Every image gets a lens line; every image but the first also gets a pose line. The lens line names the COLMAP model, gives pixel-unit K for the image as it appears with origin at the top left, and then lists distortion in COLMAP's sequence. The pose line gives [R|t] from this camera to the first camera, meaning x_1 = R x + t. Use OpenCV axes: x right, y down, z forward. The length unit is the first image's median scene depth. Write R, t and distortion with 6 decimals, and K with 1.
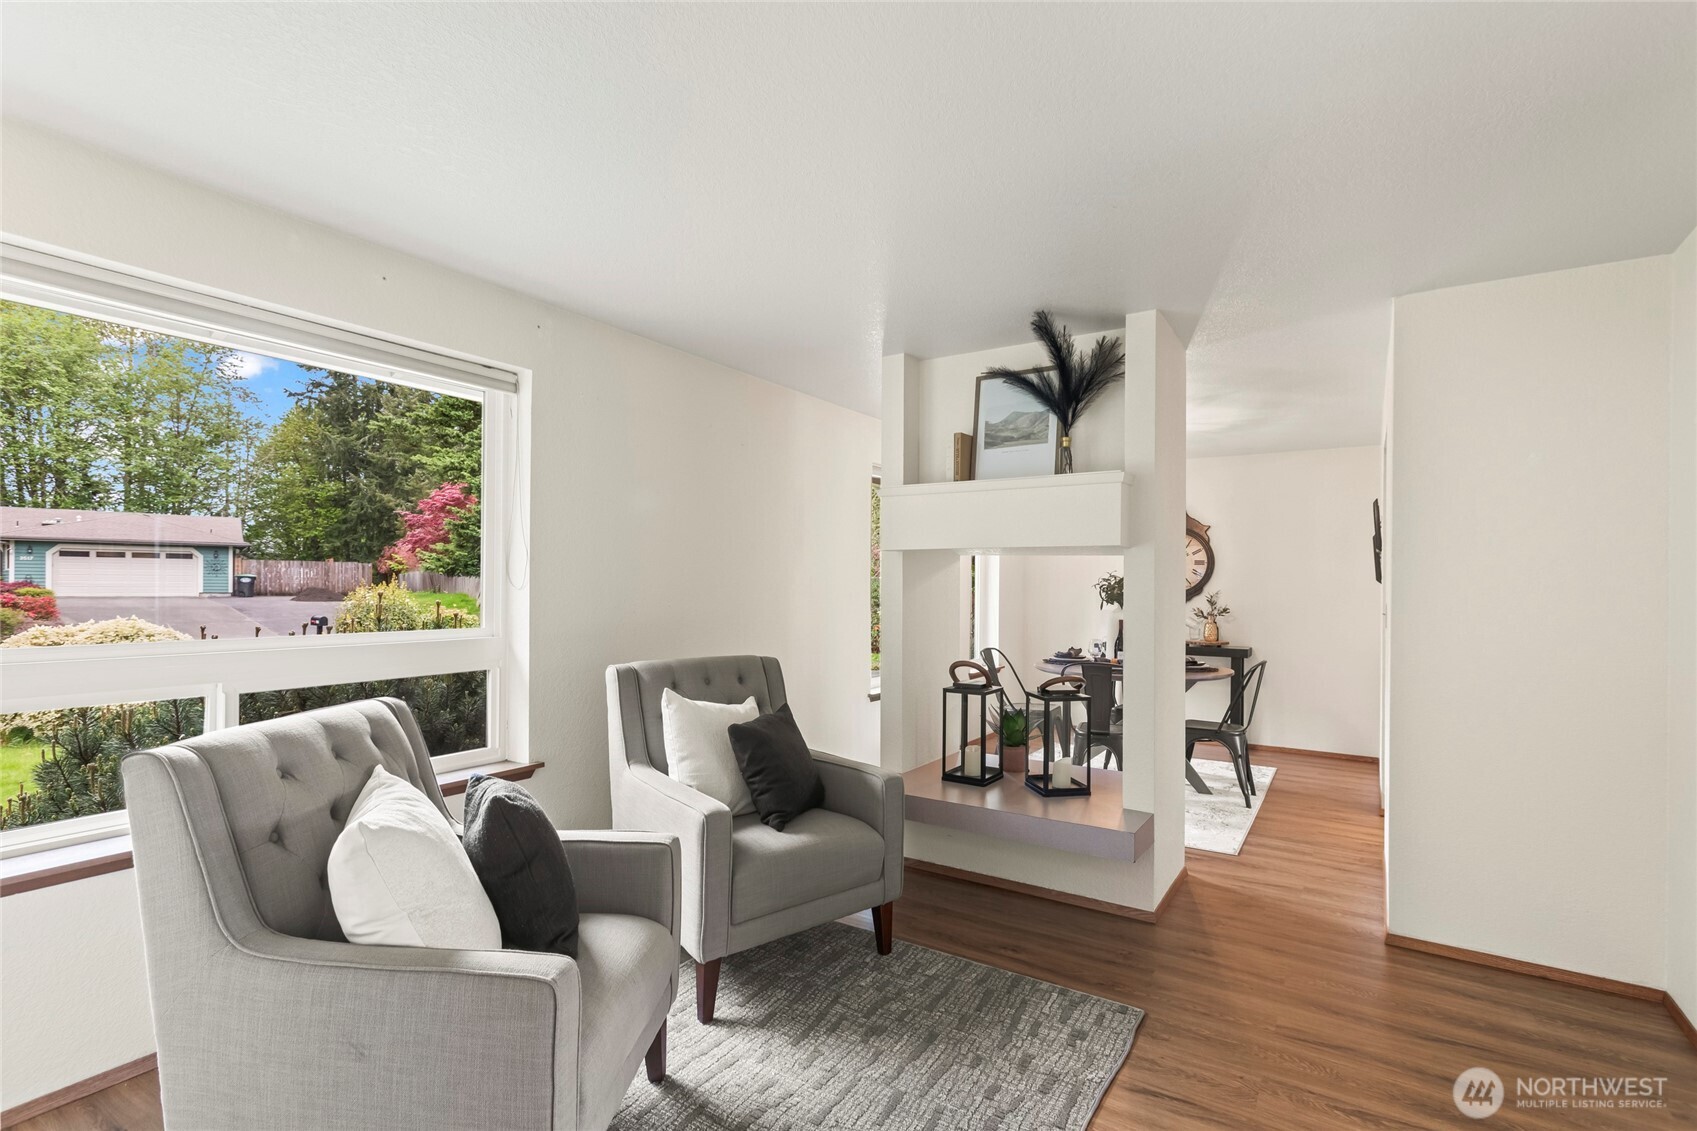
lens RADIAL K [[811.0, 0, 849.9], [0, 811.0, 575.1], [0, 0, 1]] dist [0.003099, -0.000101]
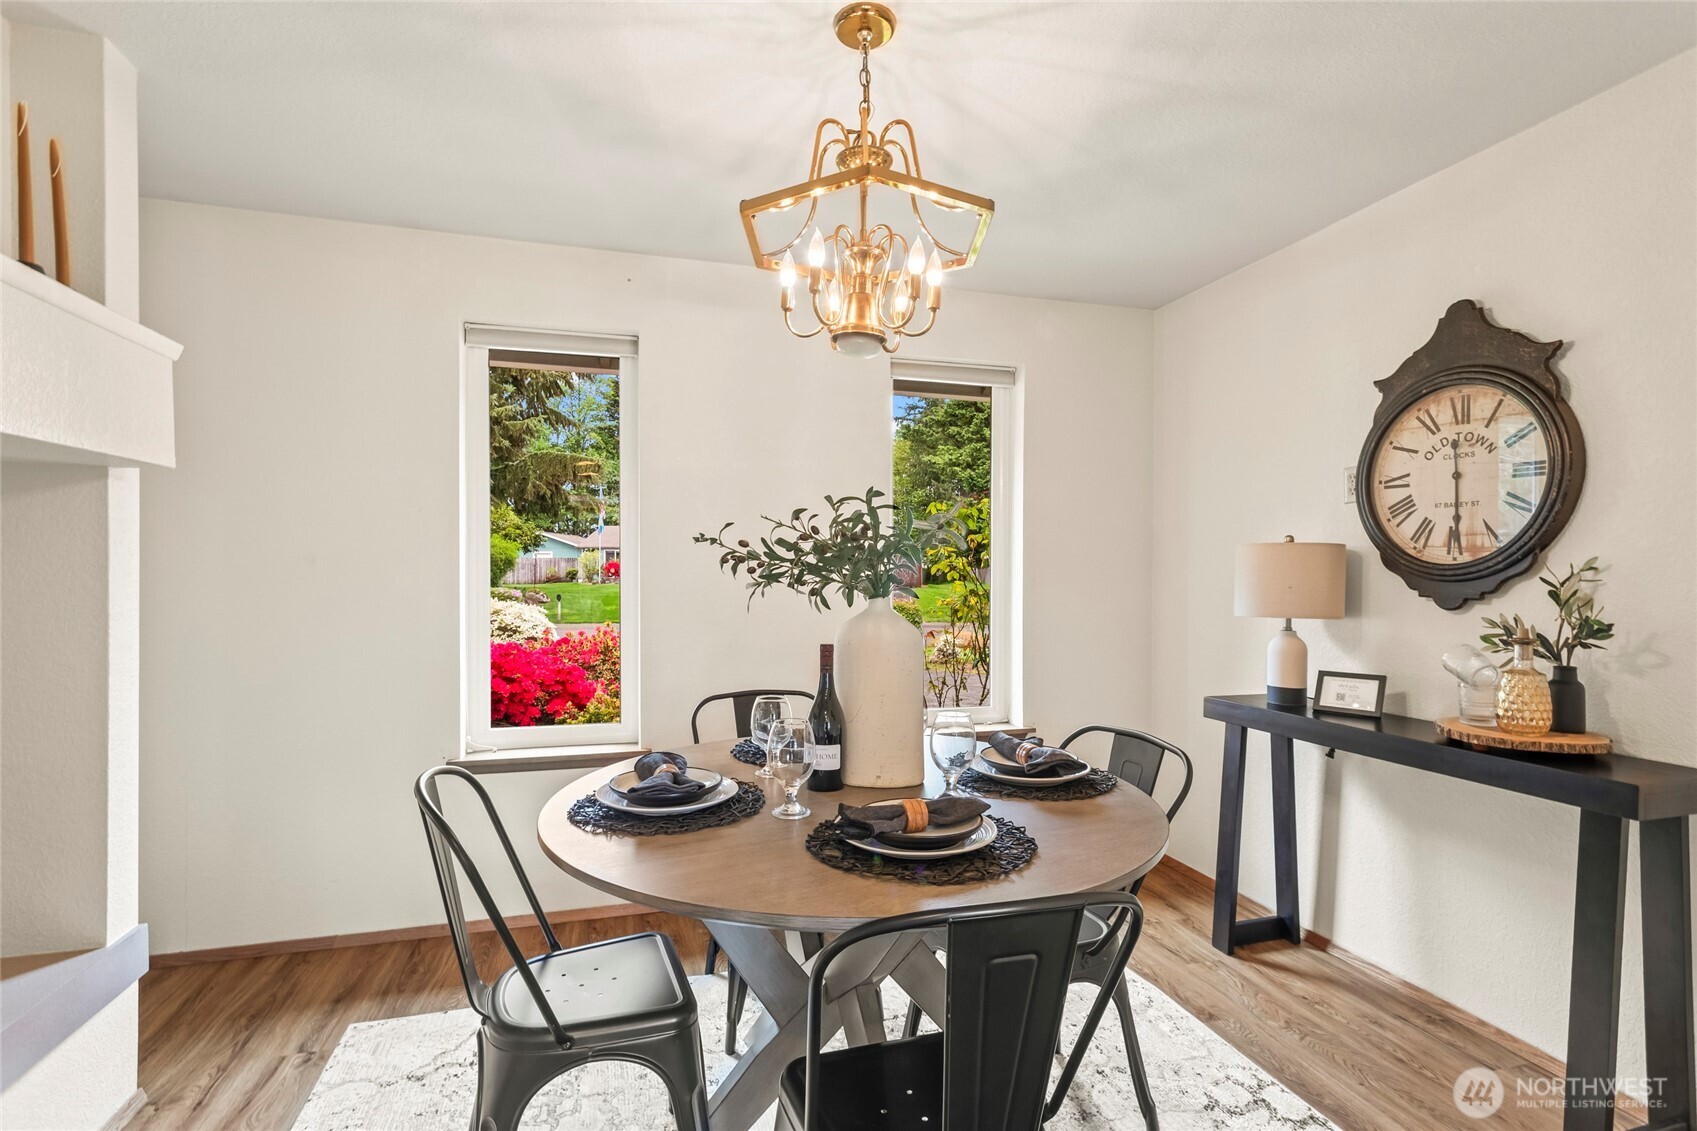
lens RADIAL K [[811.0, 0, 850.9], [0, 811.0, 566.8], [0, 0, 1]] dist [0.003099, -0.000101]
pose [[0.752578, -0.012180, -0.658391, 0.440460], [0.010340, 0.999924, -0.006679, 0.020892], [0.658422, -0.001781, 0.752647, 0.606135]]
